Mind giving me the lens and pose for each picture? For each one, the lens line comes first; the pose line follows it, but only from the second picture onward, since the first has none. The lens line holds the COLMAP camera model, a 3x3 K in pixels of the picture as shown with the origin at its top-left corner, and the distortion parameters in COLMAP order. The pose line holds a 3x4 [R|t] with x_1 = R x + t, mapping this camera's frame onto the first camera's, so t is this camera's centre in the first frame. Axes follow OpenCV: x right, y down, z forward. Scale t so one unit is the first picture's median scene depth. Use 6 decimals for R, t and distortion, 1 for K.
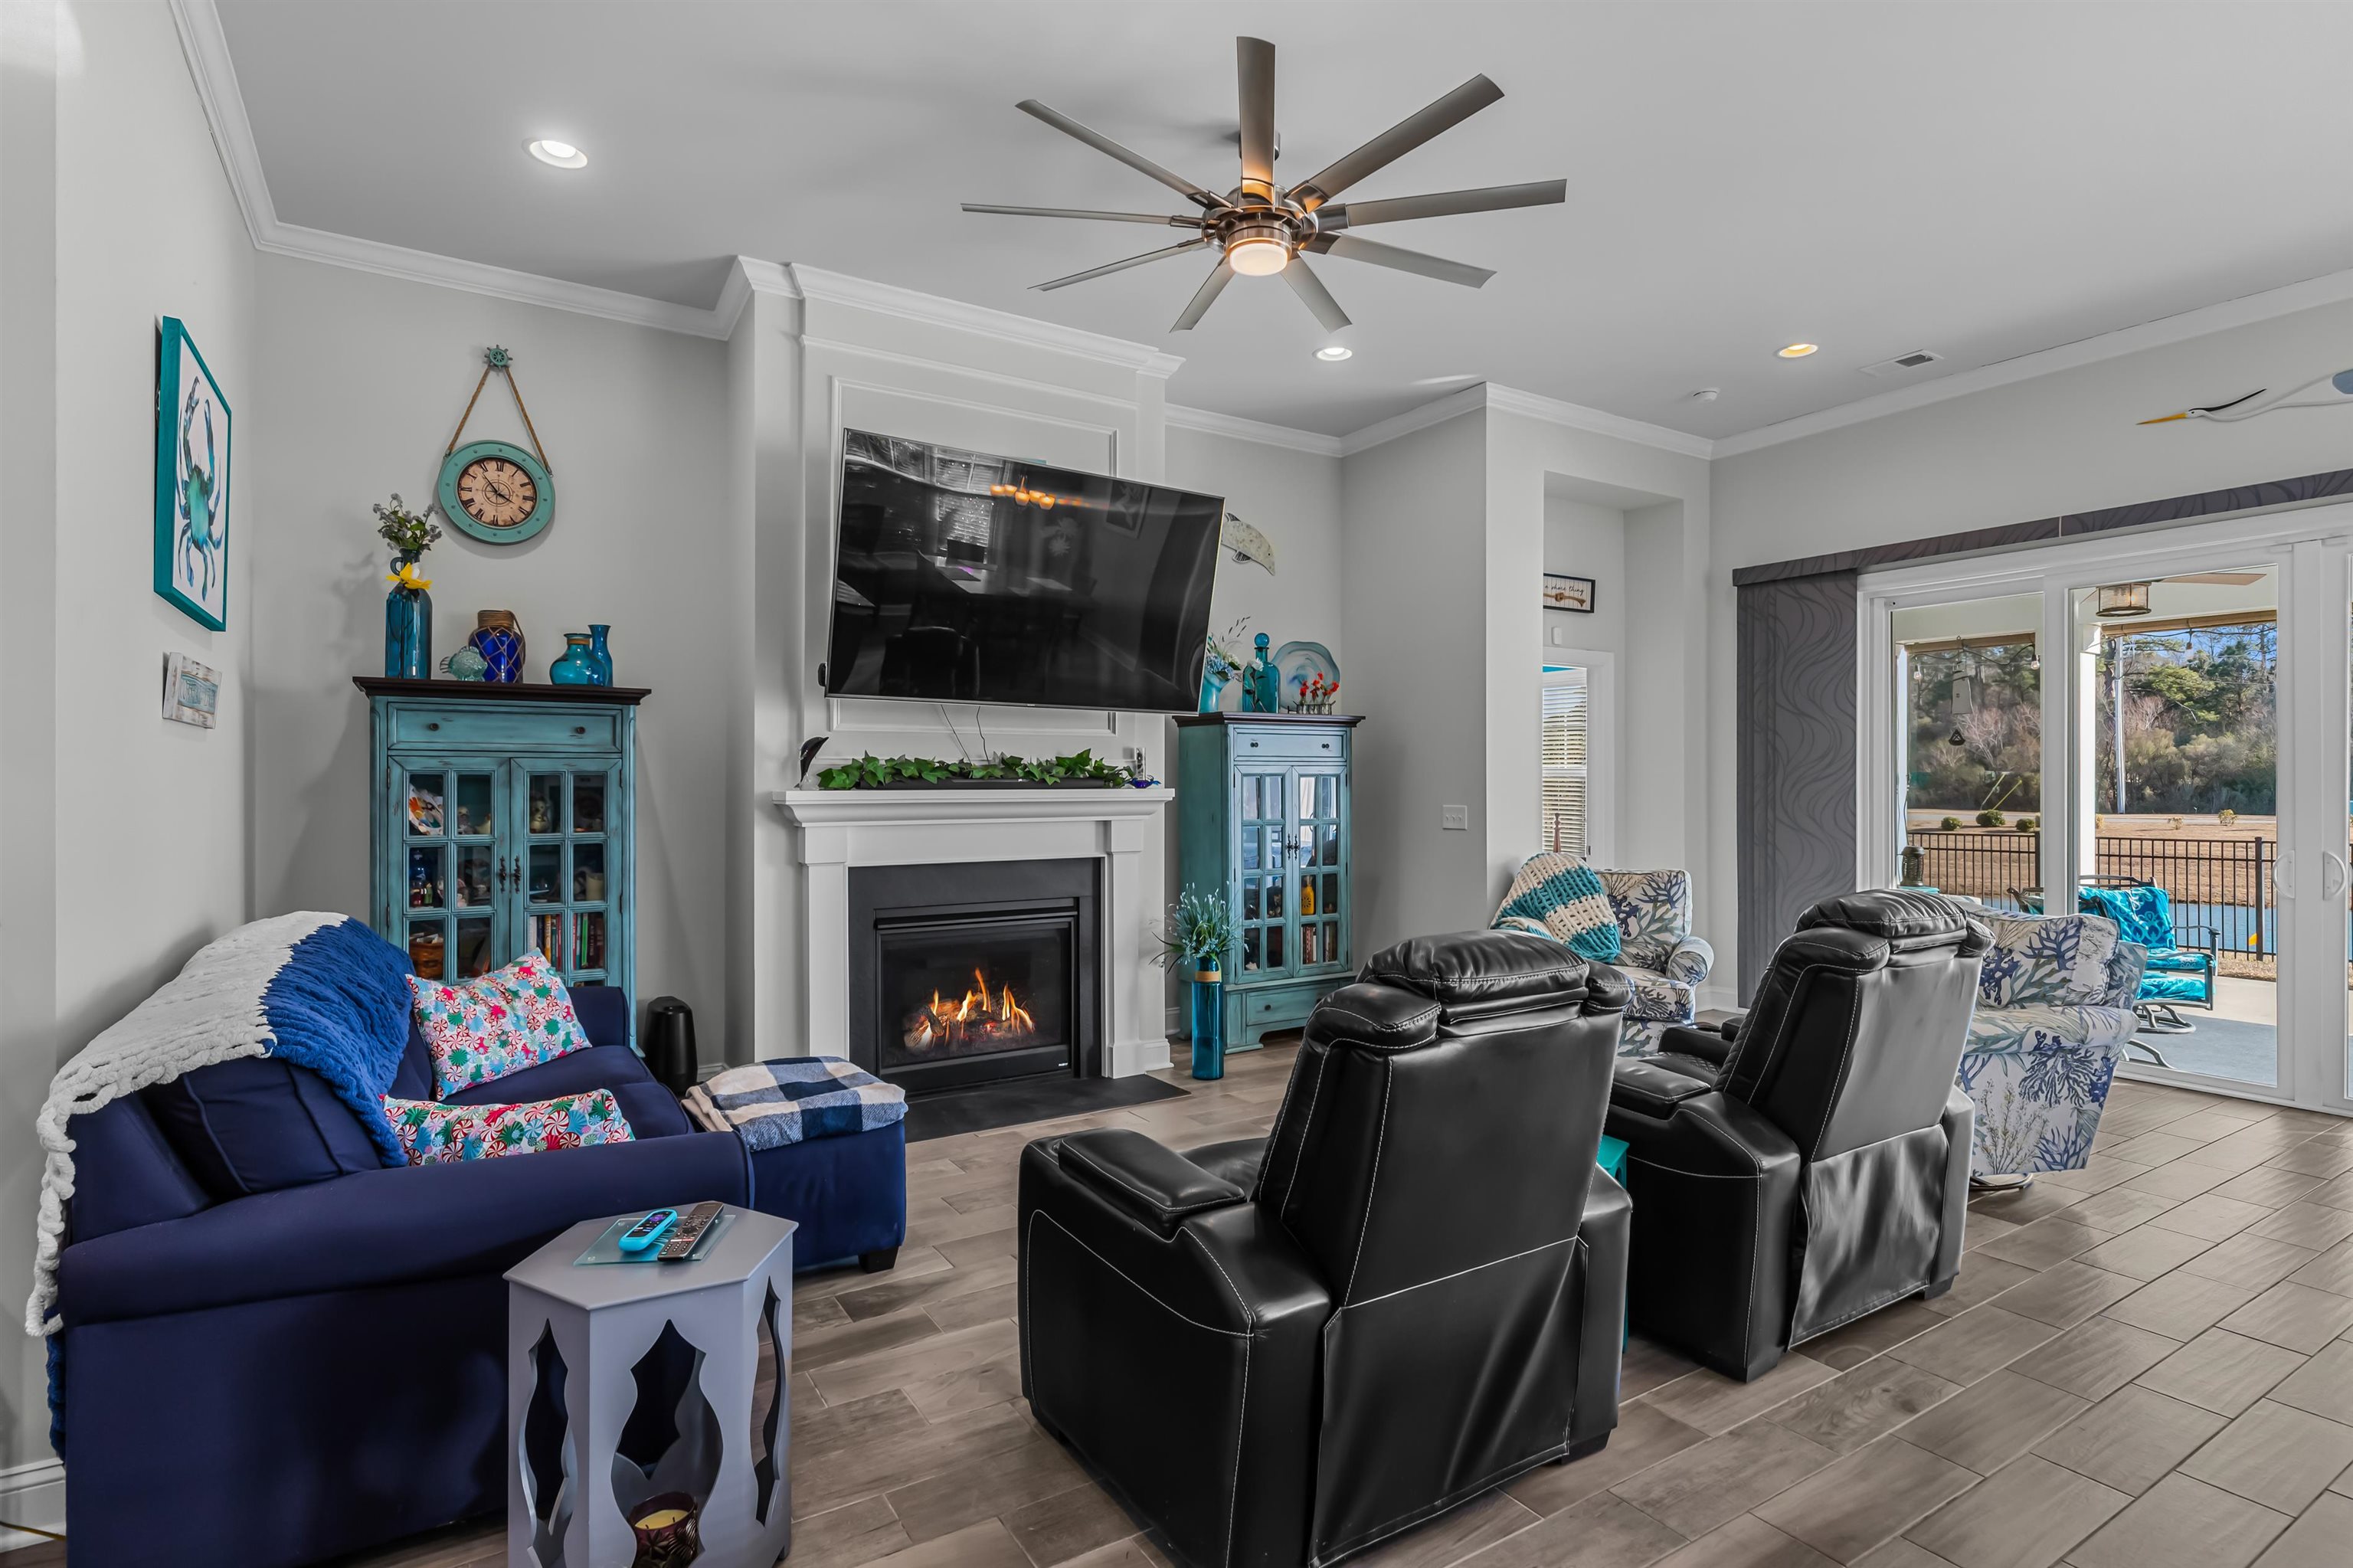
lens RADIAL K [[1167.6, 0, 1179.2], [0, 1167.6, 779.6], [0, 0, 1]] dist [-0.000712, -0.000614]
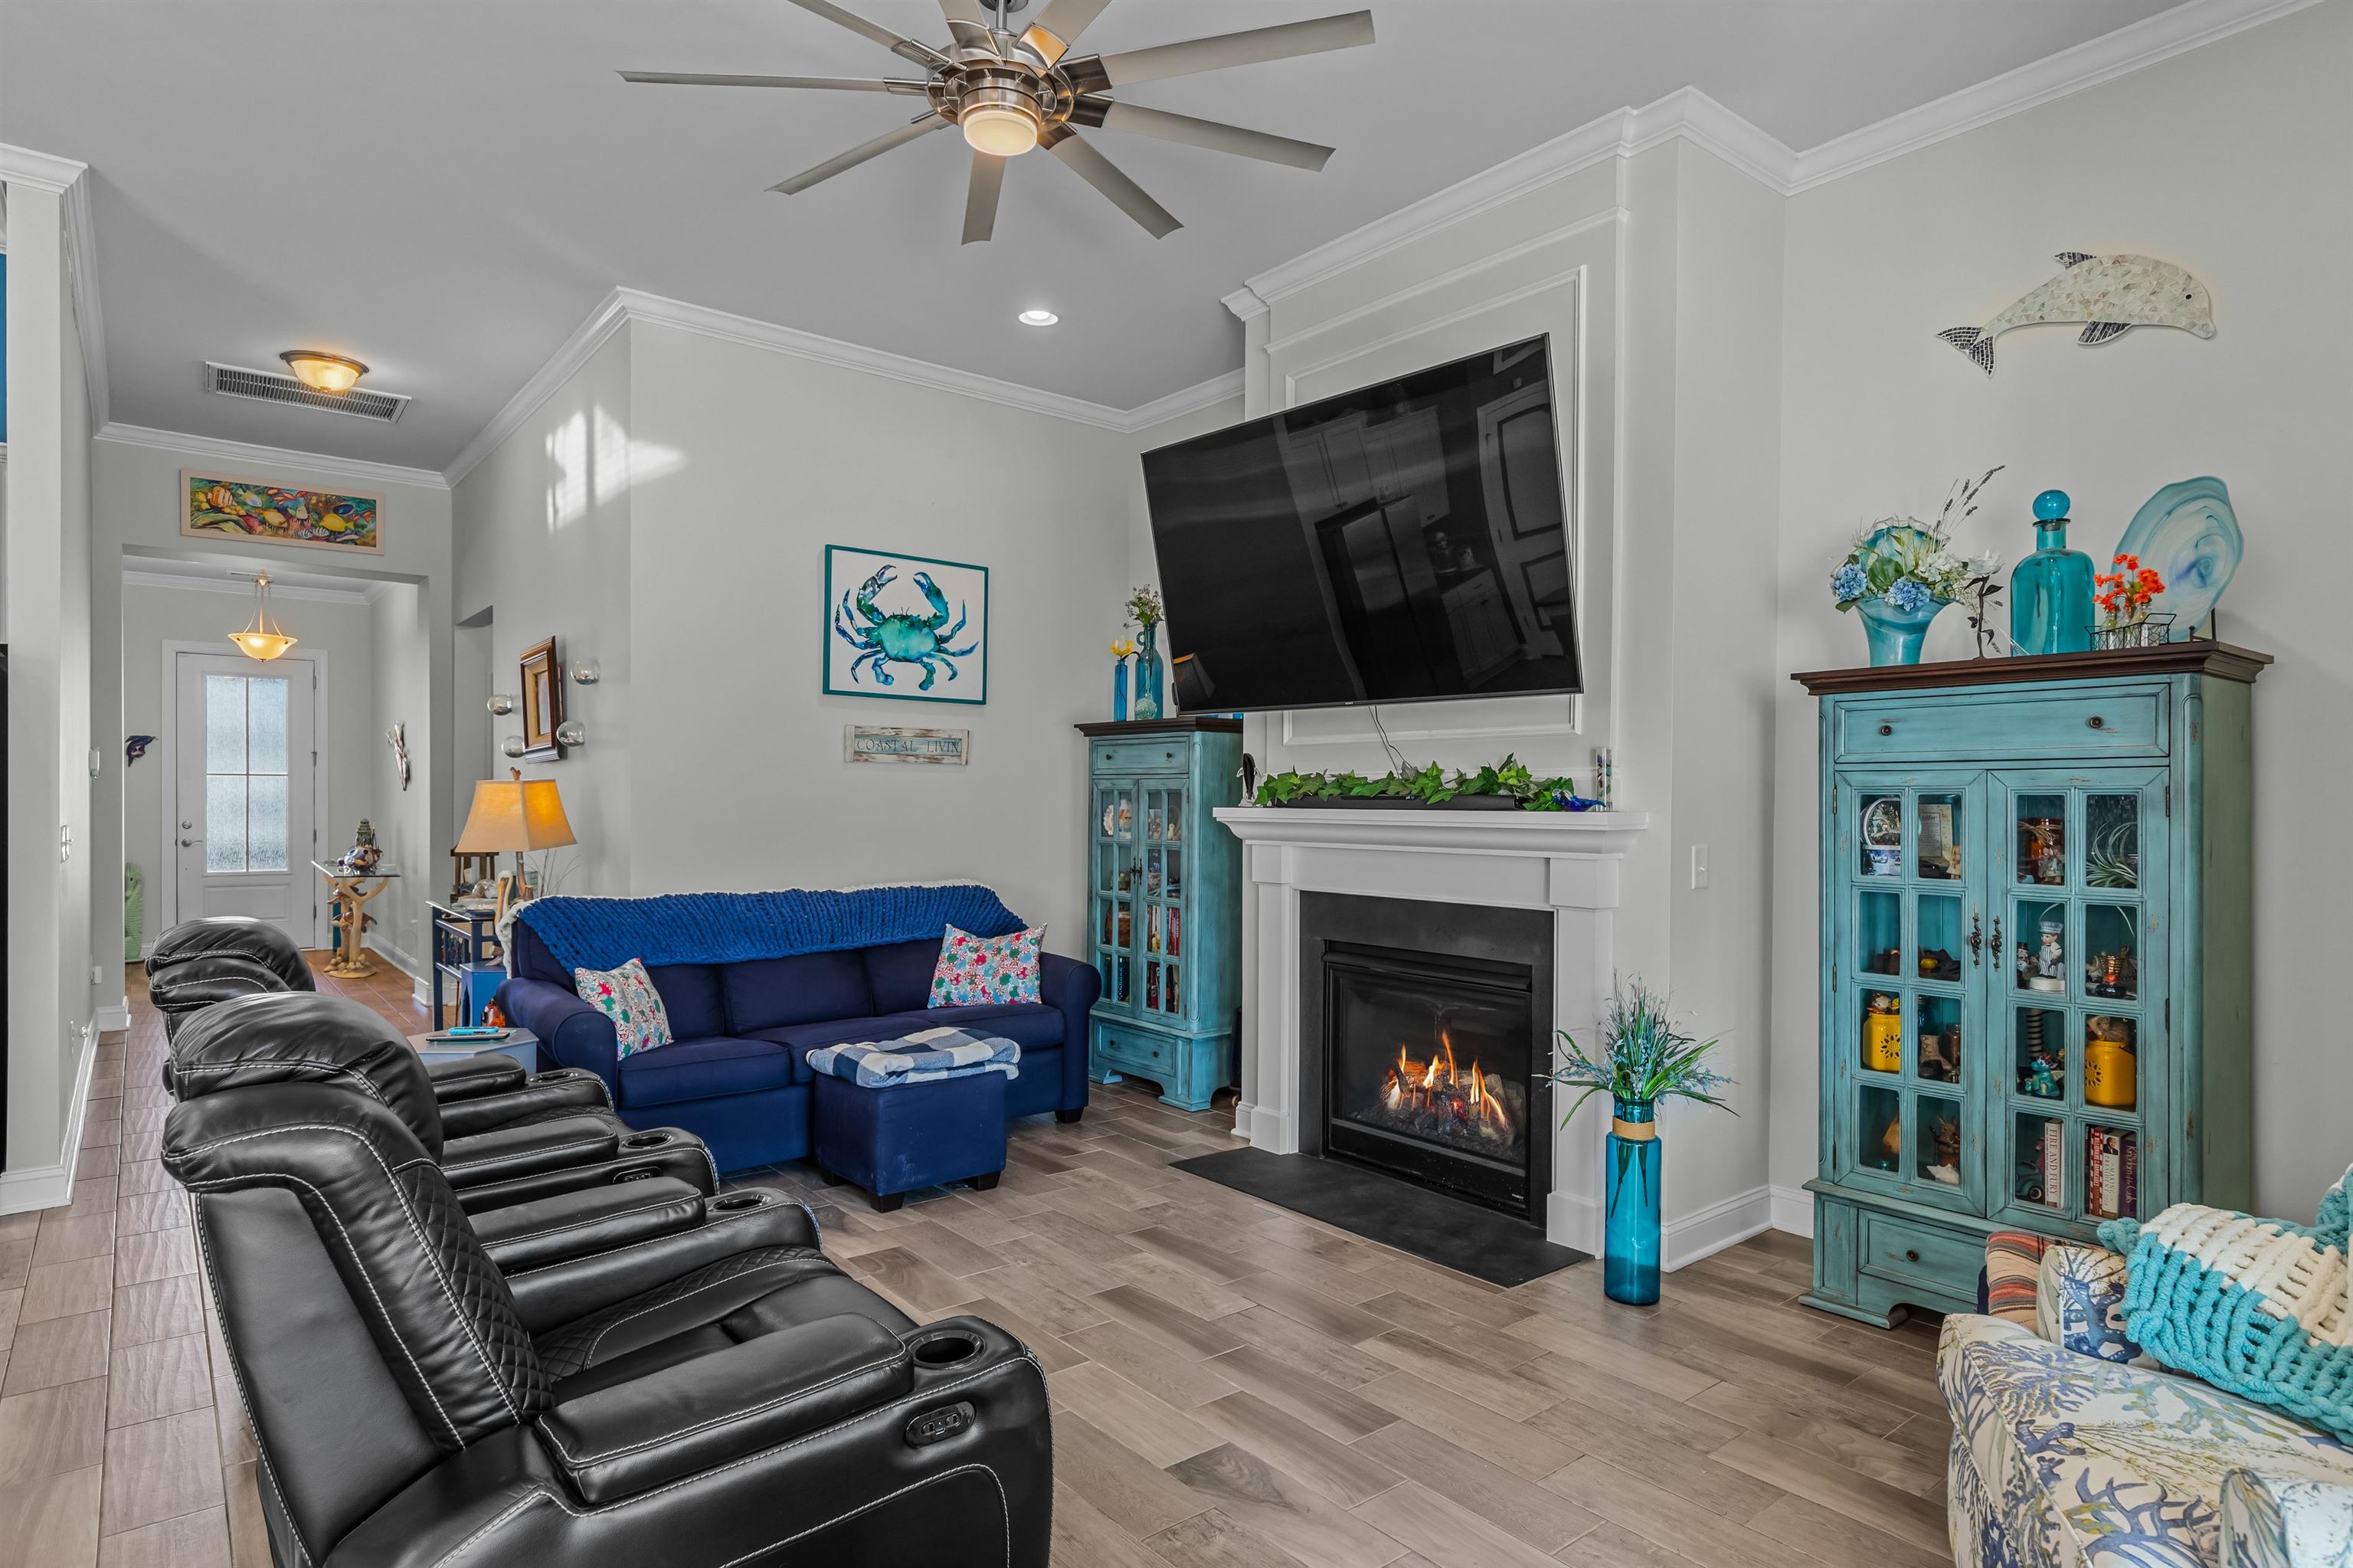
lens RADIAL K [[1261.0, 0, 1183.7], [0, 1261.0, 804.2], [0, 0, 1]] dist [-0.002062, -0.000326]
pose [[0.124606, 0.004992, -0.992194, 0.717862], [-0.004870, 0.999978, 0.004420, 0.001982], [0.992194, 0.004282, 0.124628, 0.786603]]
